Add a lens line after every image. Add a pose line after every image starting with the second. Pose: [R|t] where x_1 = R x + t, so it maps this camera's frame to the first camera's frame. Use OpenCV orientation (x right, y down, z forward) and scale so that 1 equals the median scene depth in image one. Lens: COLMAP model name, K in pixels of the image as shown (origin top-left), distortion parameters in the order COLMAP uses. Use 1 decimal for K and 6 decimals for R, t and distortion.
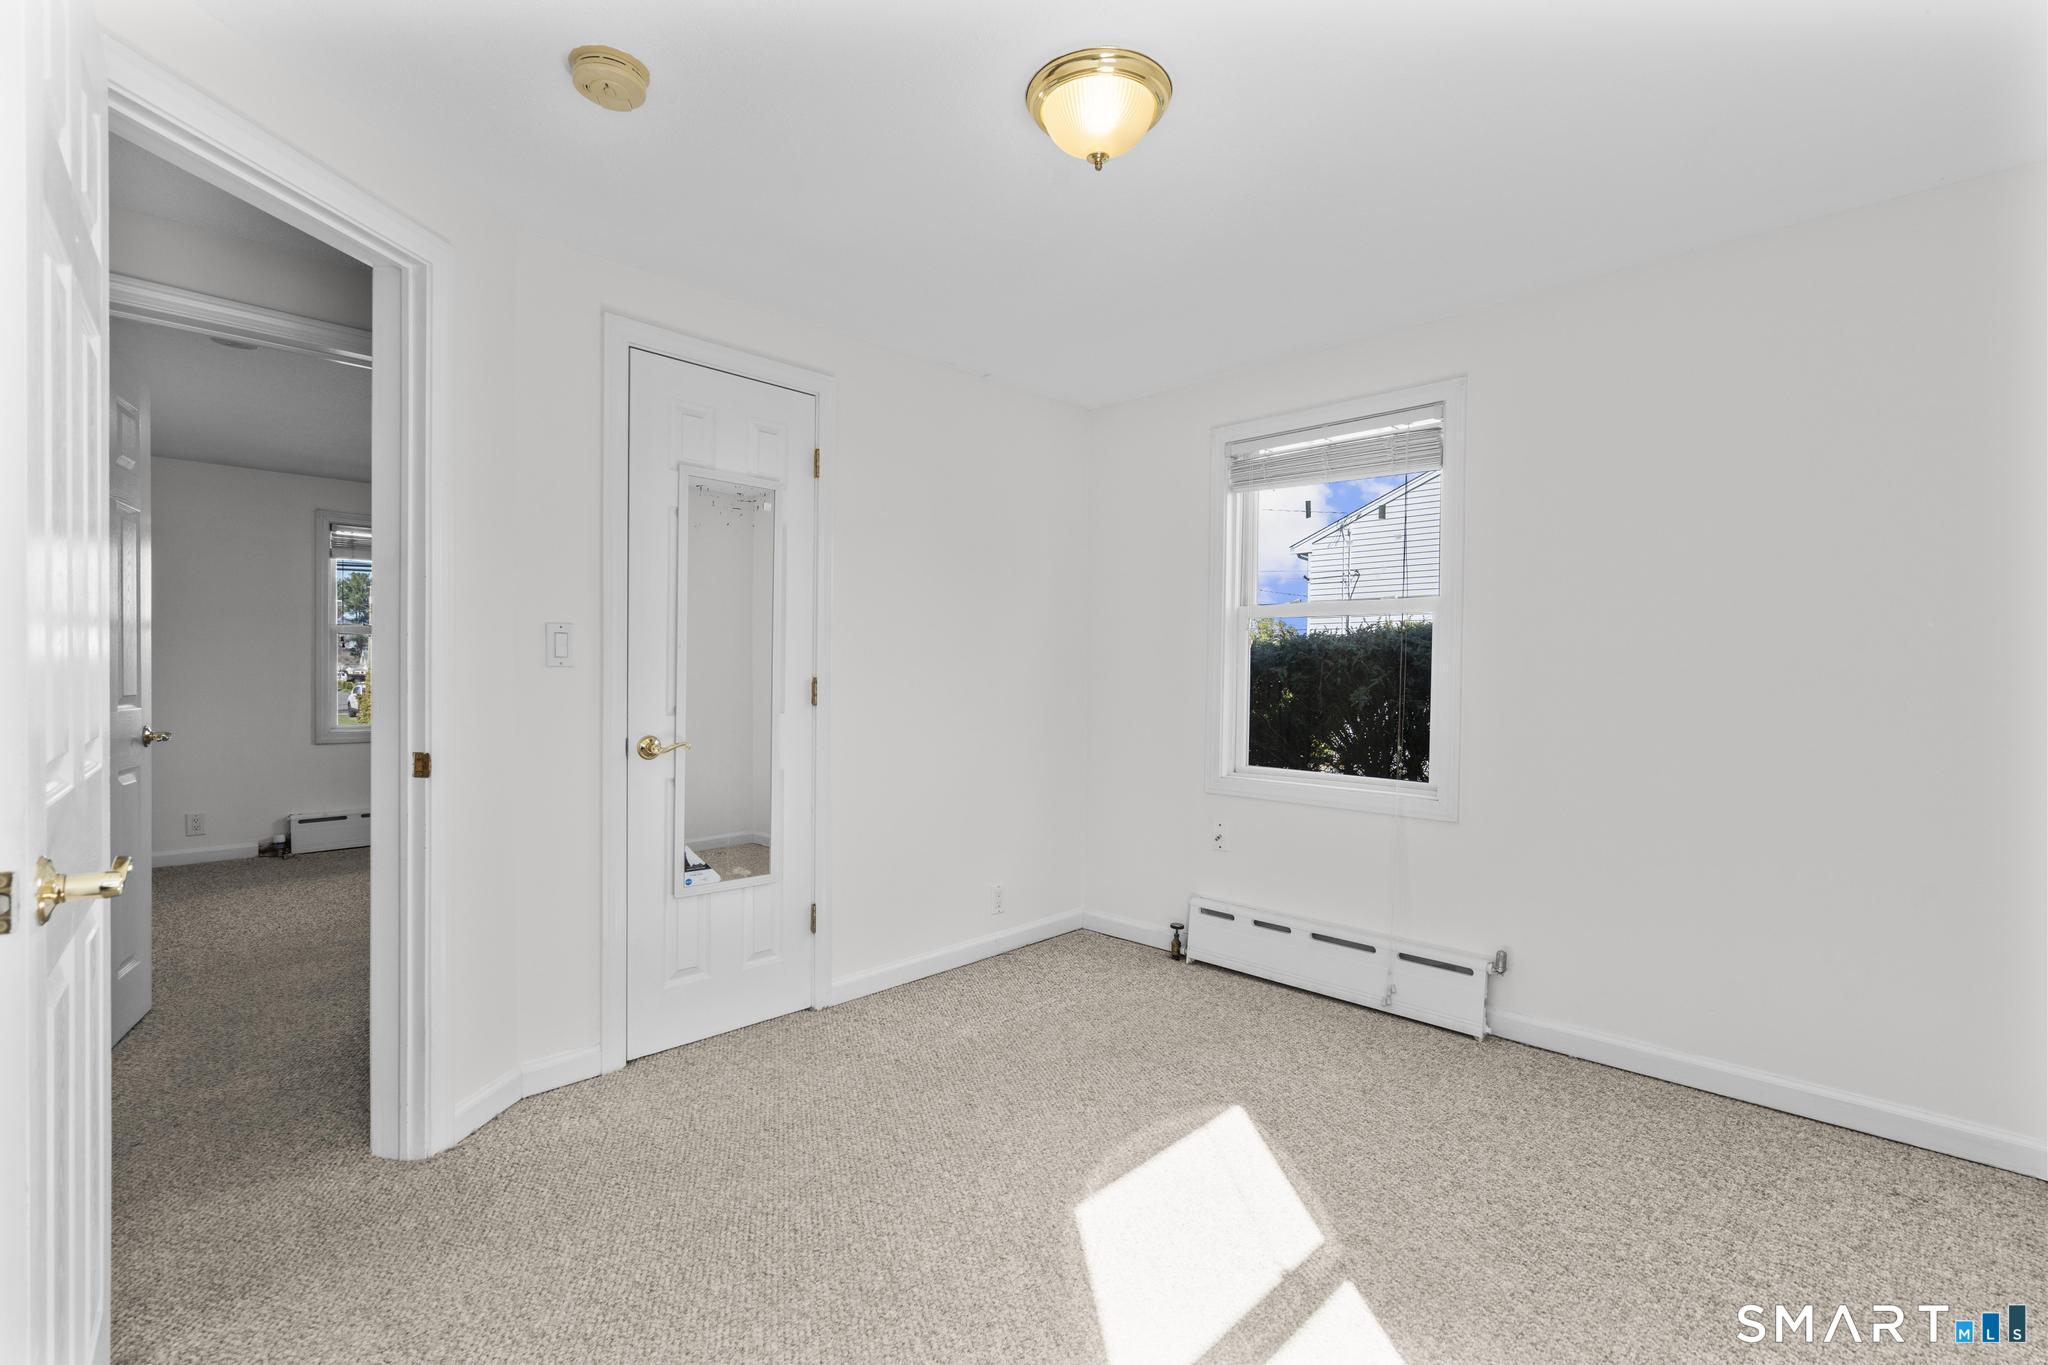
lens RADIAL K [[913.1, 0, 1020.7], [0, 913.1, 683.5], [0, 0, 1]] dist [-0.012574, 0.003352]
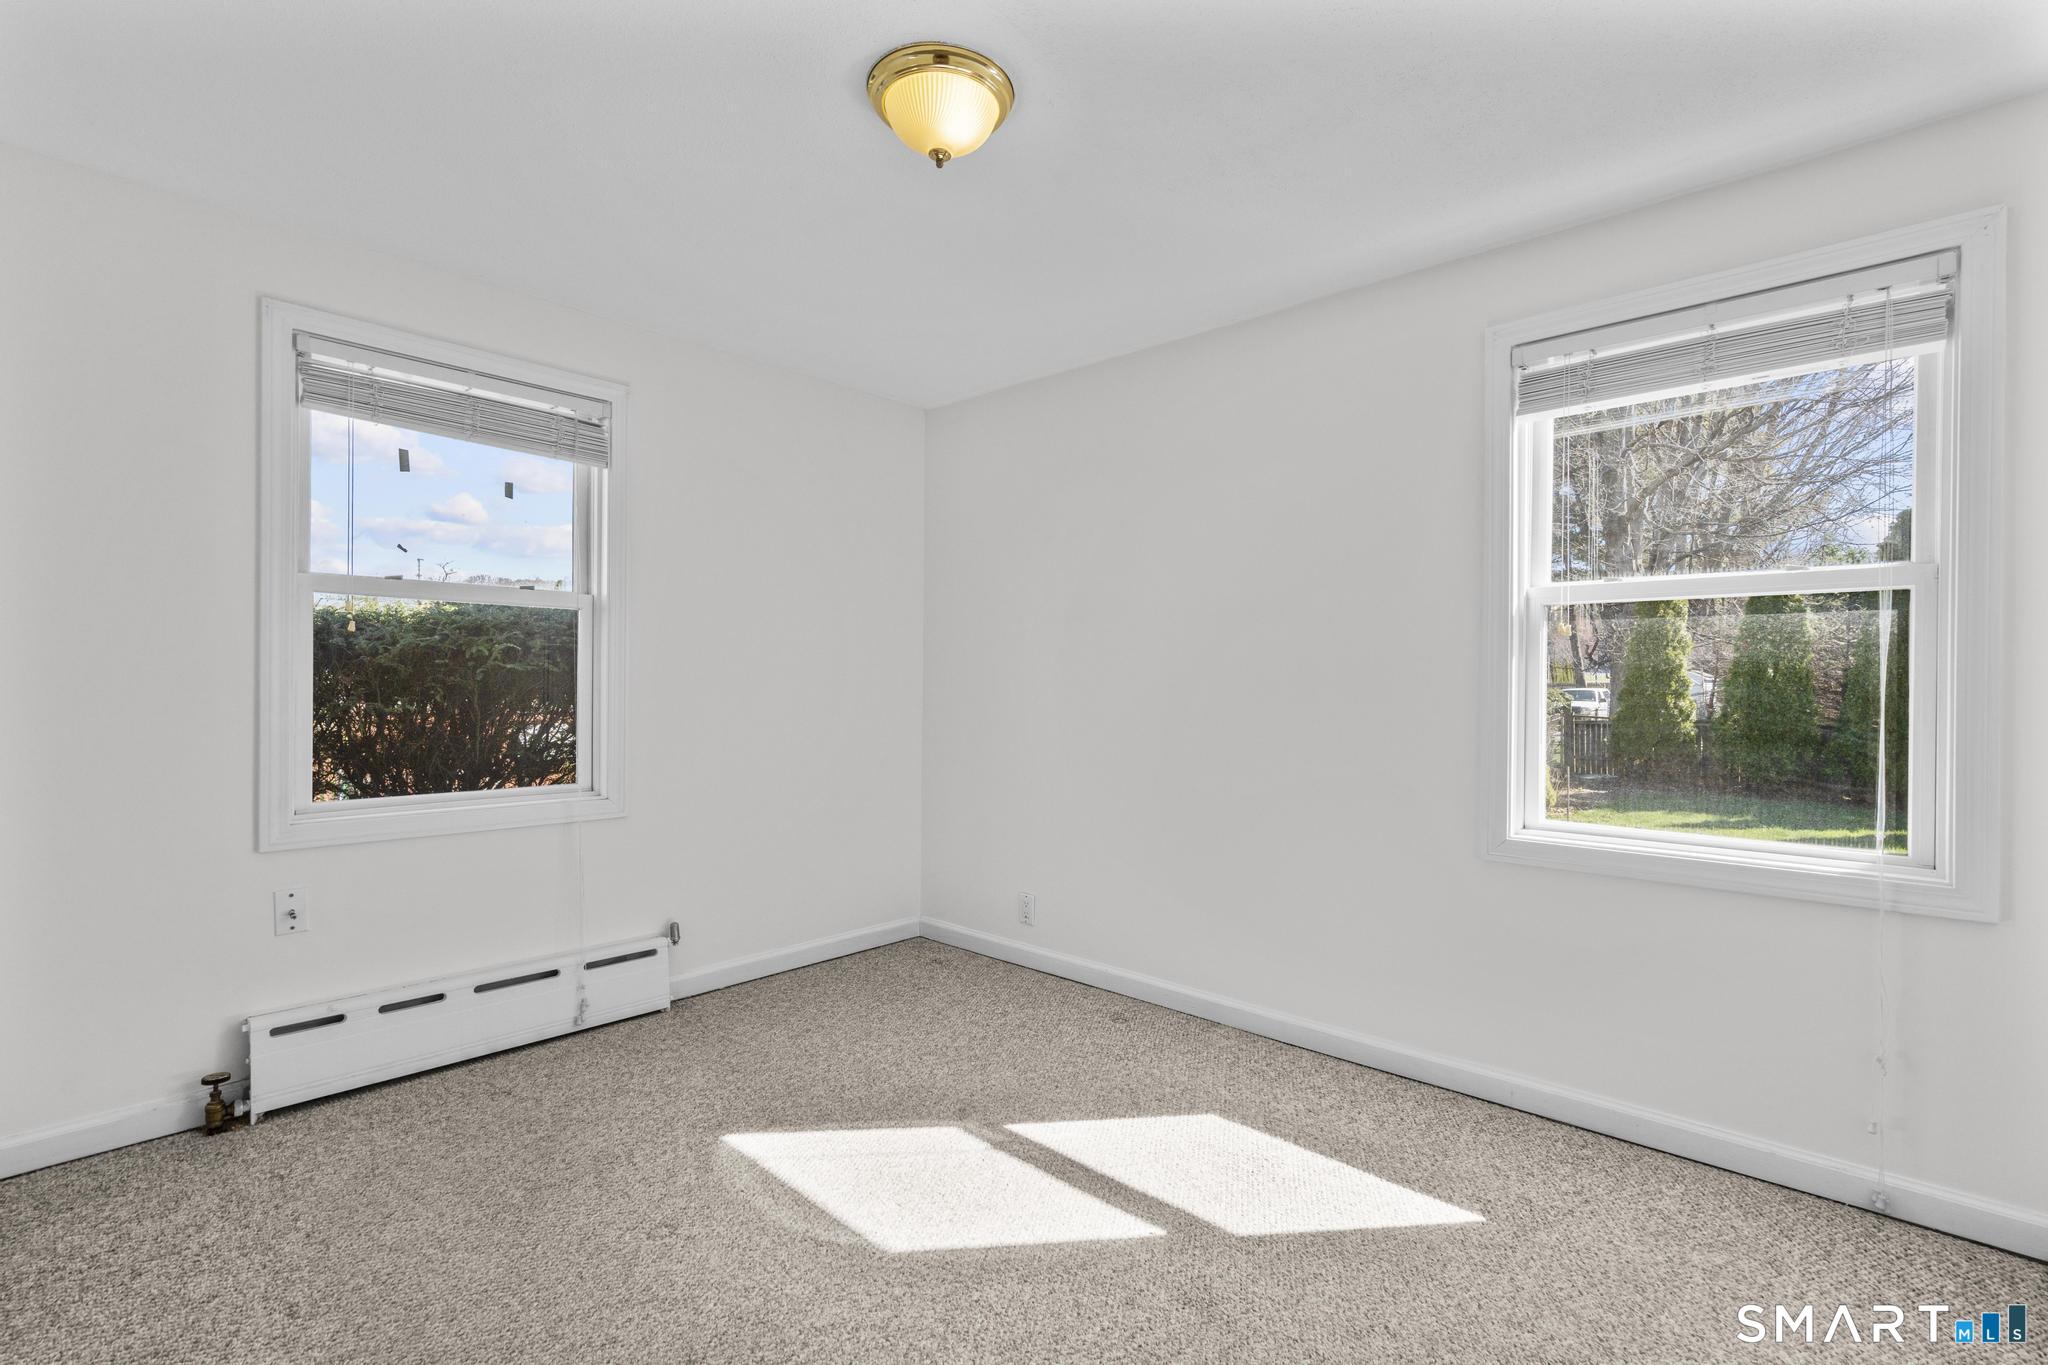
lens RADIAL K [[913.1, 0, 1020.7], [0, 913.1, 683.5], [0, 0, 1]] dist [-0.012574, 0.003352]
pose [[-0.040555, -0.010290, 0.999124, -0.575408], [0.003414, 0.999940, 0.010437, -0.007362], [-0.999171, 0.003834, -0.040517, 0.600945]]
